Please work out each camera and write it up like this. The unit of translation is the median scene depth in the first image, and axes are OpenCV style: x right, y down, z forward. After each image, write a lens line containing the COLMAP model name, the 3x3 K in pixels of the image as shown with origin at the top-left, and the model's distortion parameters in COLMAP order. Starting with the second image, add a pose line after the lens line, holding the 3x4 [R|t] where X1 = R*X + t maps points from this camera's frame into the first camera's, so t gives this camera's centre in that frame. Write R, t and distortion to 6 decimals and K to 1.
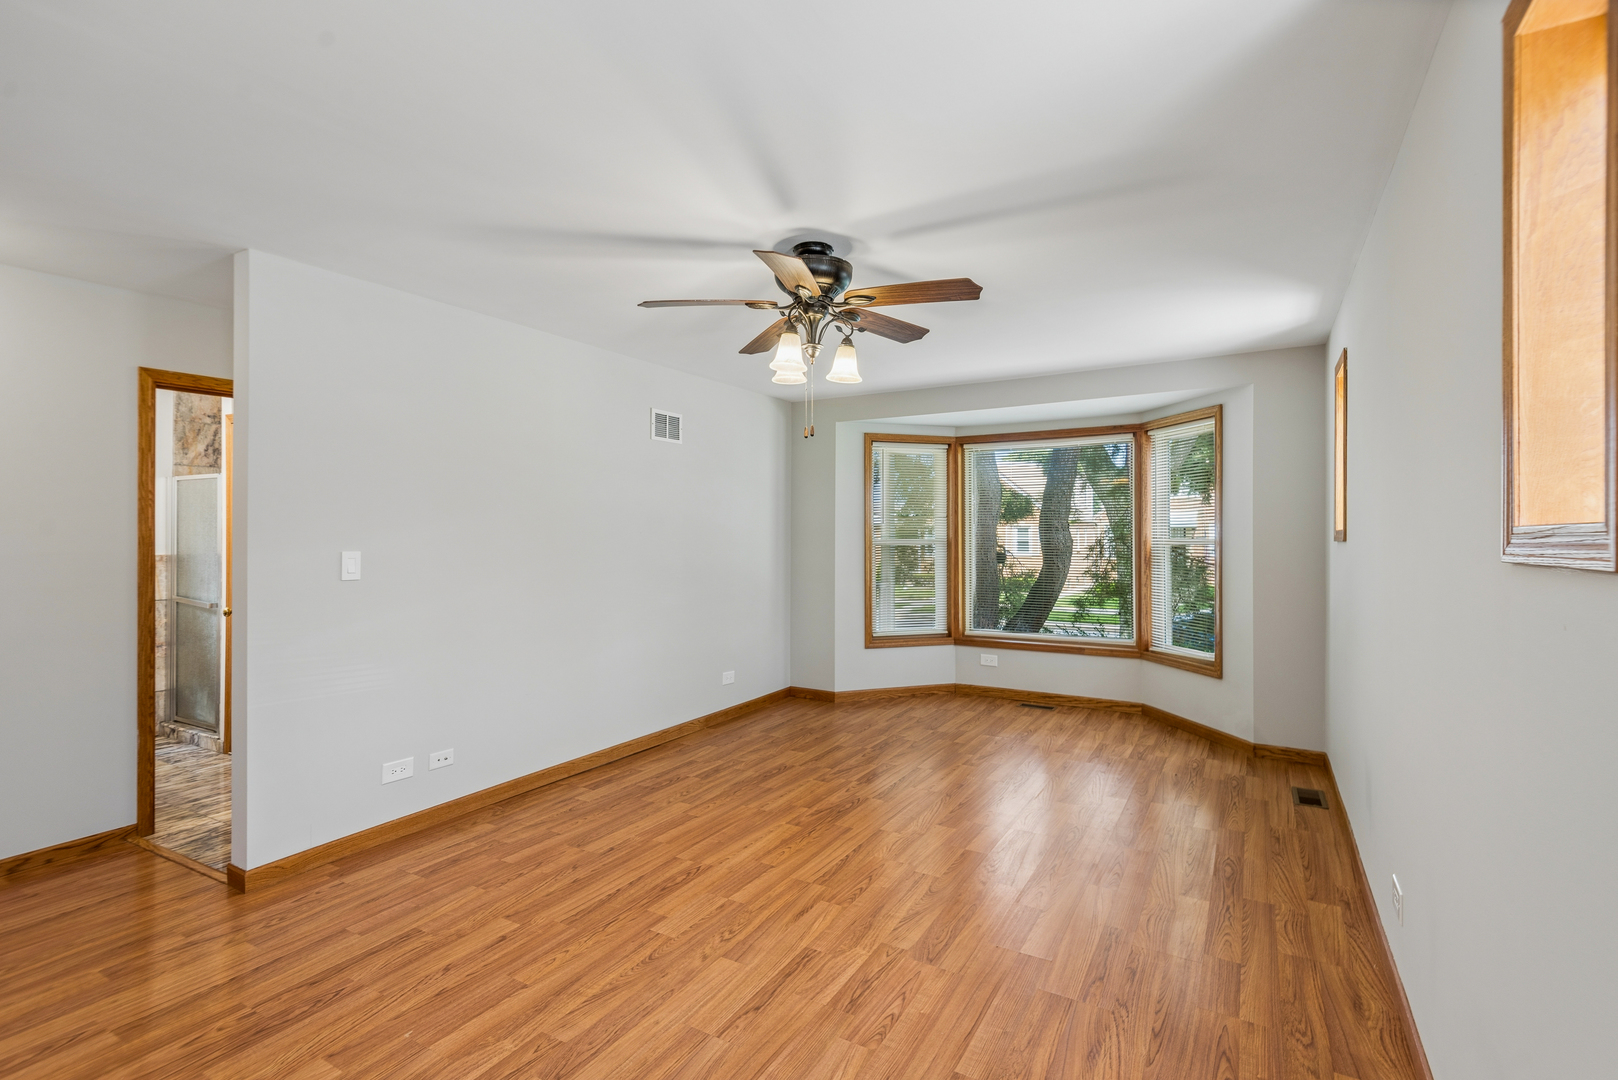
lens RADIAL K [[752.4, 0, 821.3], [0, 752.4, 534.1], [0, 0, 1]] dist [0.033381, -0.008028]
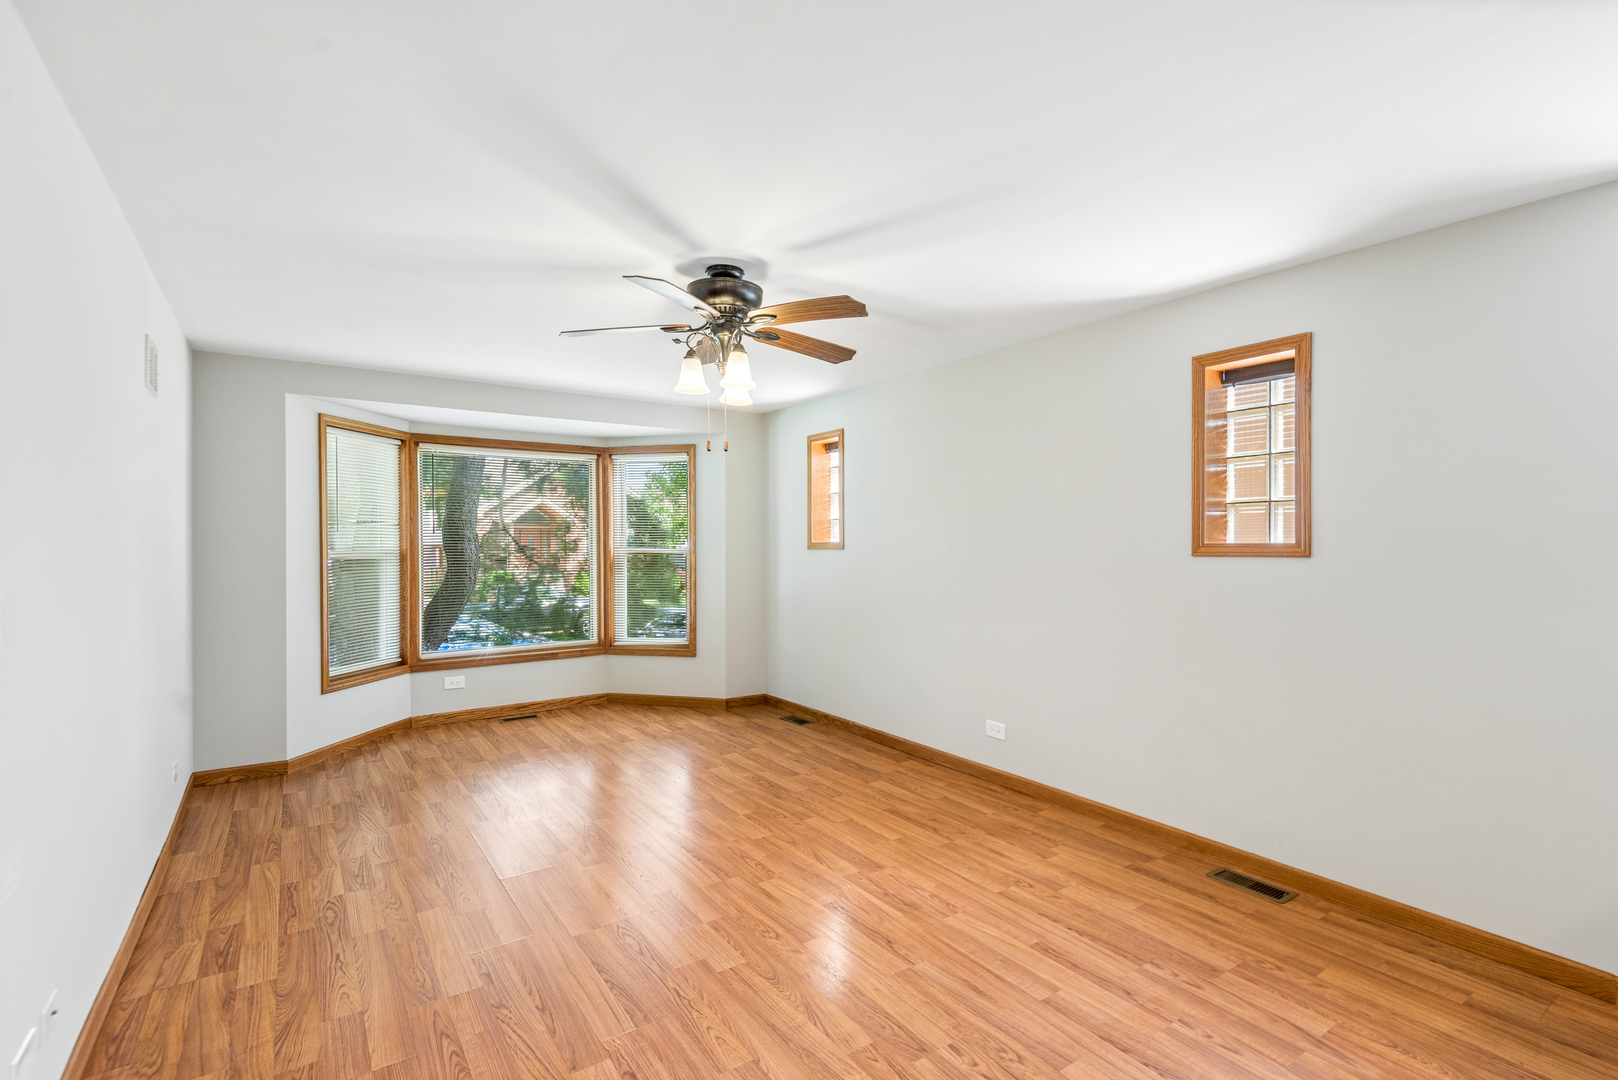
lens RADIAL K [[752.4, 0, 818.1], [0, 752.4, 534.4], [0, 0, 1]] dist [0.033381, -0.008028]
pose [[0.438471, 0.008691, 0.898703, -0.483100], [0.005158, 0.999912, -0.012186, 0.001014], [-0.898730, 0.009979, 0.438388, 0.231317]]
